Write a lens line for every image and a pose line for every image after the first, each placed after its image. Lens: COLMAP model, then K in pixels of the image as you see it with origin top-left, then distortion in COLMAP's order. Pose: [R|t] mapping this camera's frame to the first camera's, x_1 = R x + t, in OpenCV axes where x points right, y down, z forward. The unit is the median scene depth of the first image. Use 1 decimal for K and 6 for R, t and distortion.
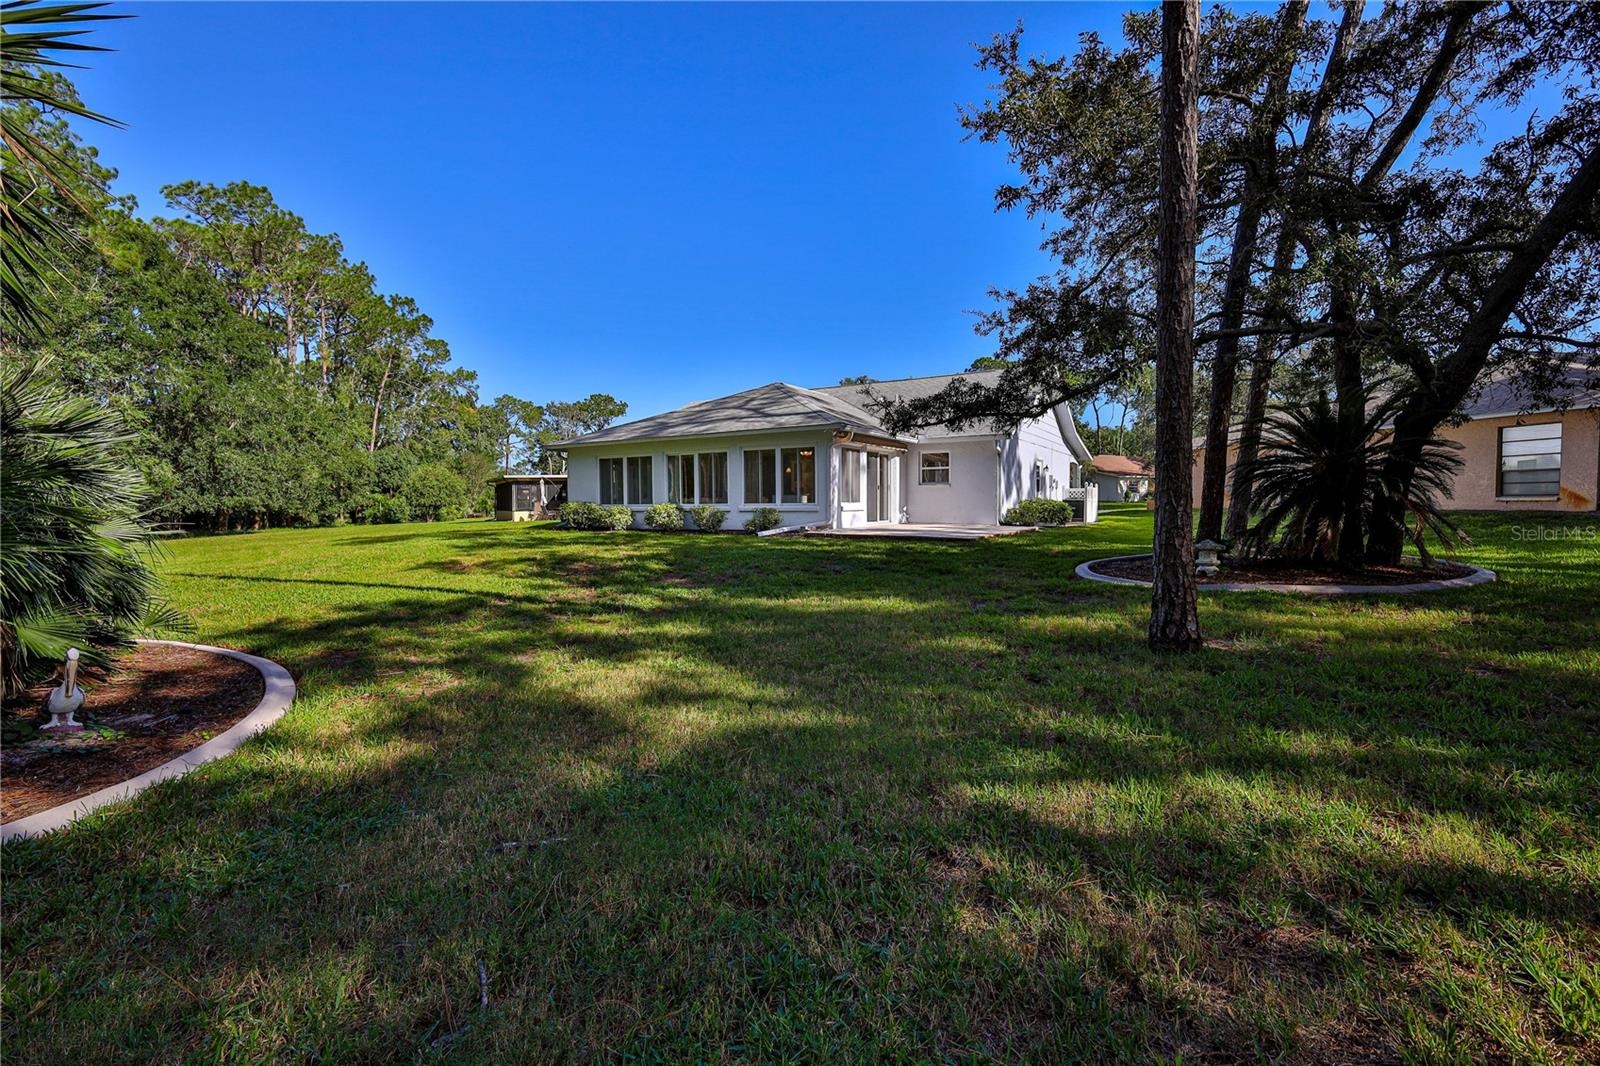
lens RADIAL K [[645.8, 0, 800.5], [0, 645.8, 528.5], [0, 0, 1]] dist [0.008868, -0.000410]
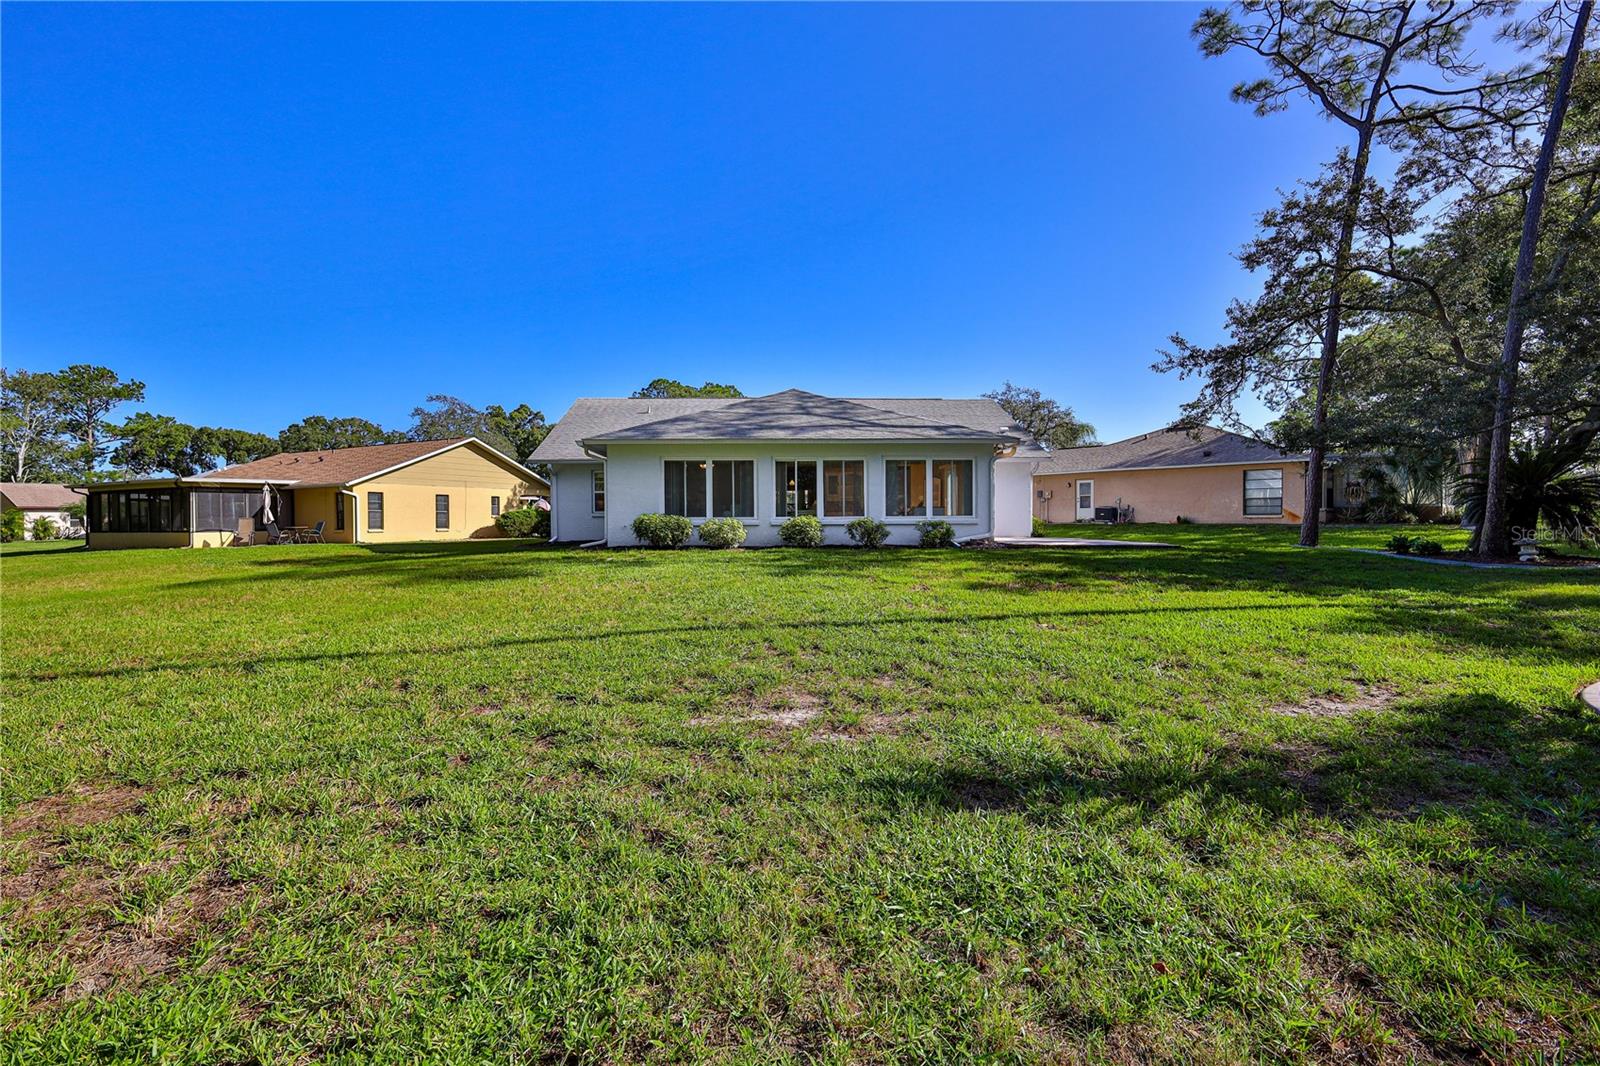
lens RADIAL K [[645.8, 0, 800.5], [0, 645.8, 528.5], [0, 0, 1]] dist [0.008868, -0.000410]
pose [[0.846814, -0.004708, 0.531868, -0.595119], [0.021749, 0.999431, -0.025782, -0.000054], [-0.531444, 0.033401, 0.846435, 0.241837]]
